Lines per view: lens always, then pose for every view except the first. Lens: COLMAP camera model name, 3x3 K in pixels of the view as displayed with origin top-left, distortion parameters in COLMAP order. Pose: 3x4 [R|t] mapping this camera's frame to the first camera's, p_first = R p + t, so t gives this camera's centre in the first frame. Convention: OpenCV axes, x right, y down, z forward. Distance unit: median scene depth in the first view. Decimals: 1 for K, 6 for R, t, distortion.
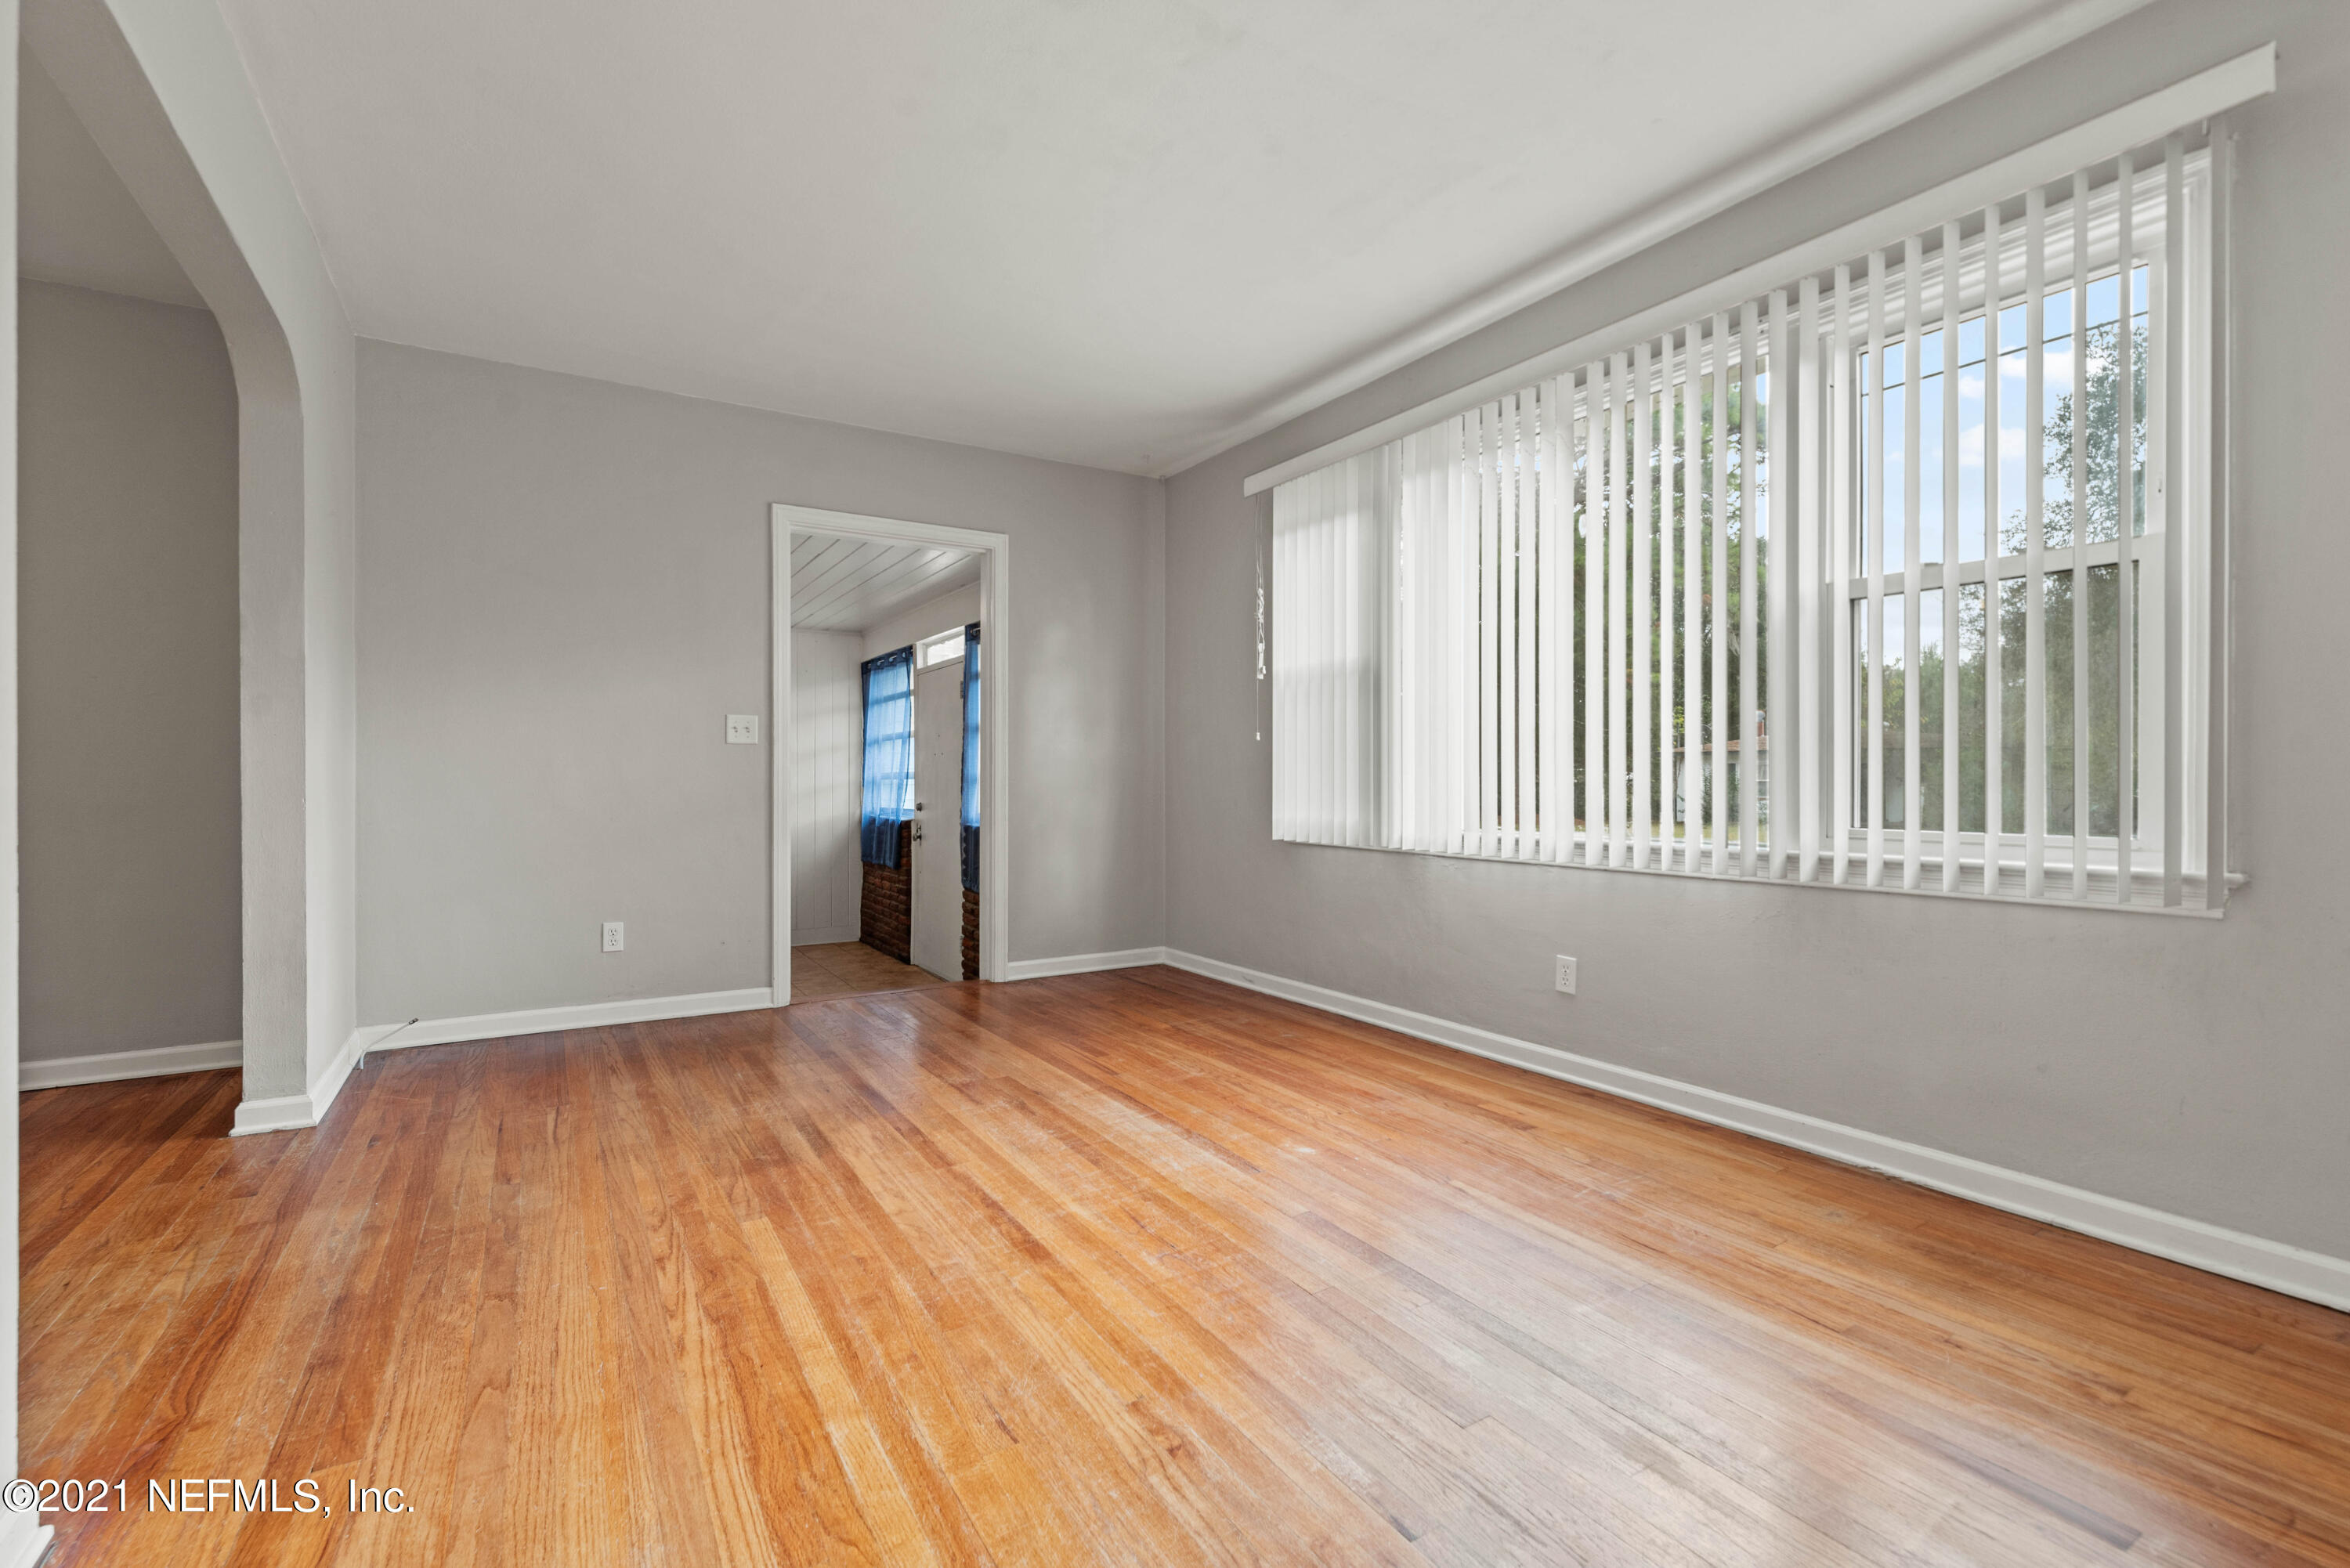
lens RADIAL K [[1024.9, 0, 1175.0], [0, 1024.9, 784.0], [0, 0, 1]] dist [0.000085, -0.000011]
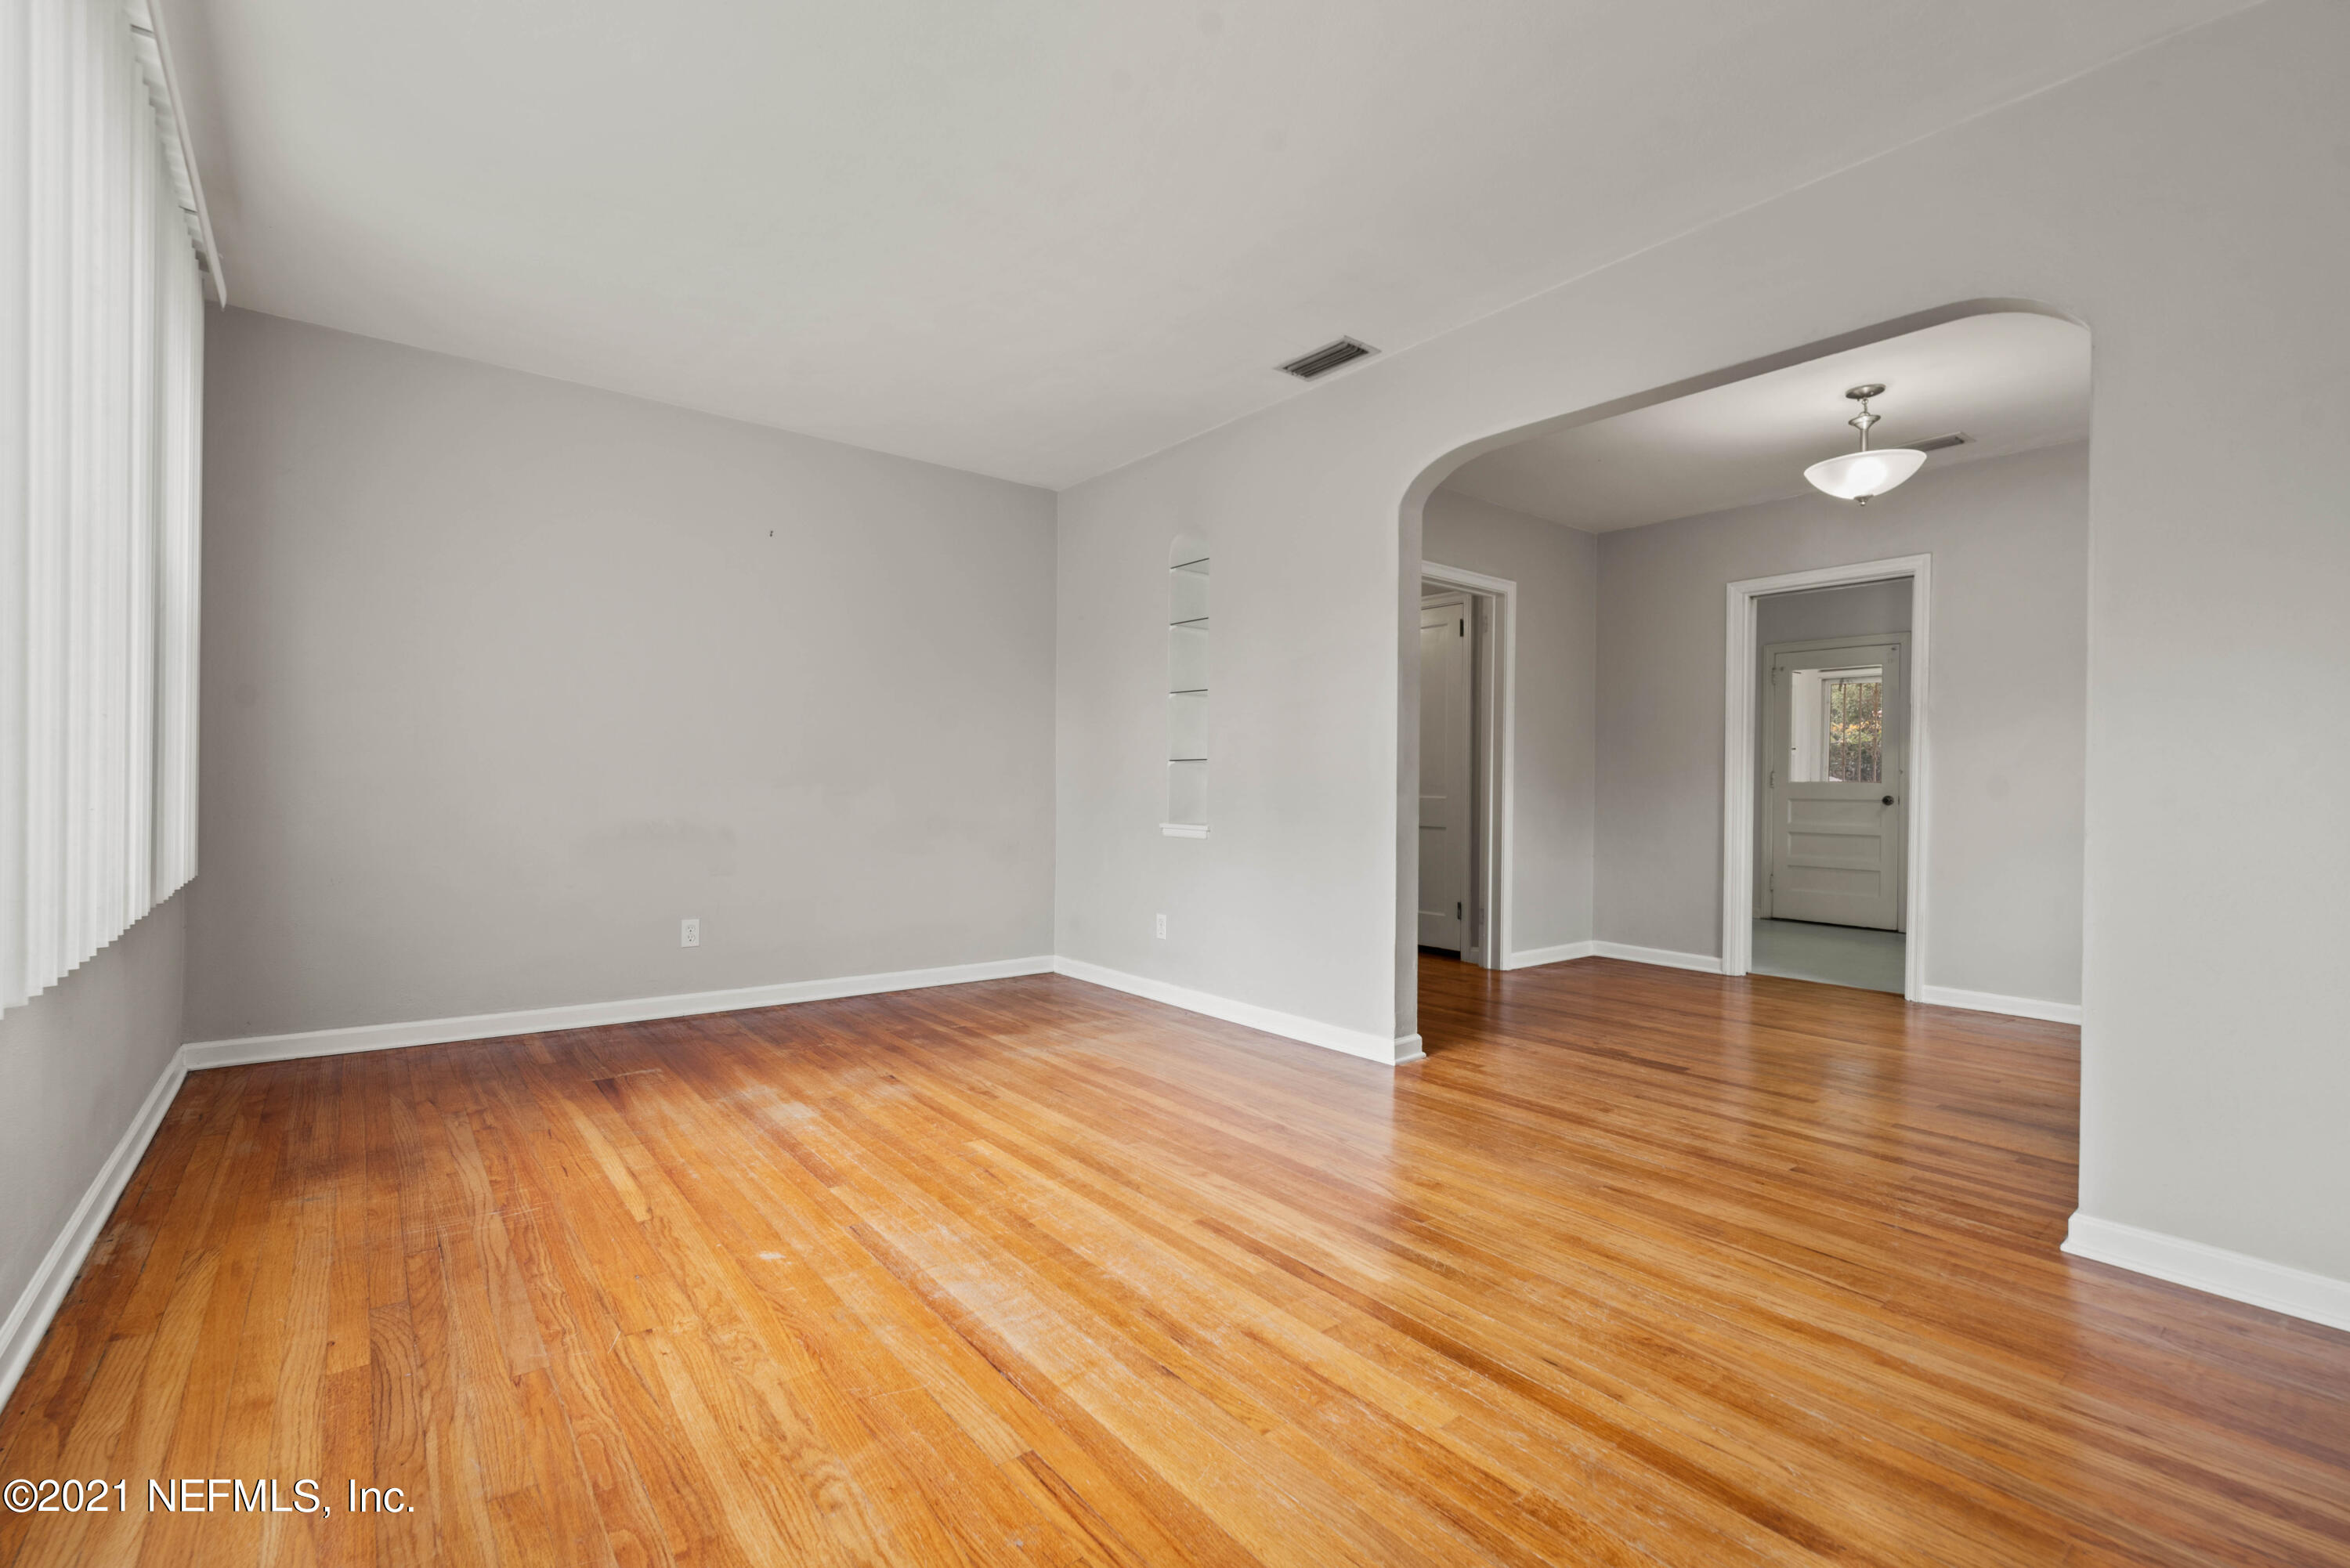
lens RADIAL K [[1024.9, 0, 1175.0], [0, 1024.9, 784.0], [0, 0, 1]] dist [0.000085, -0.000011]
pose [[-0.992772, -0.012814, -0.119333, -0.082427], [-0.012835, 0.999917, -0.000593, -0.009457], [0.119331, 0.000942, -0.992854, 1.820894]]
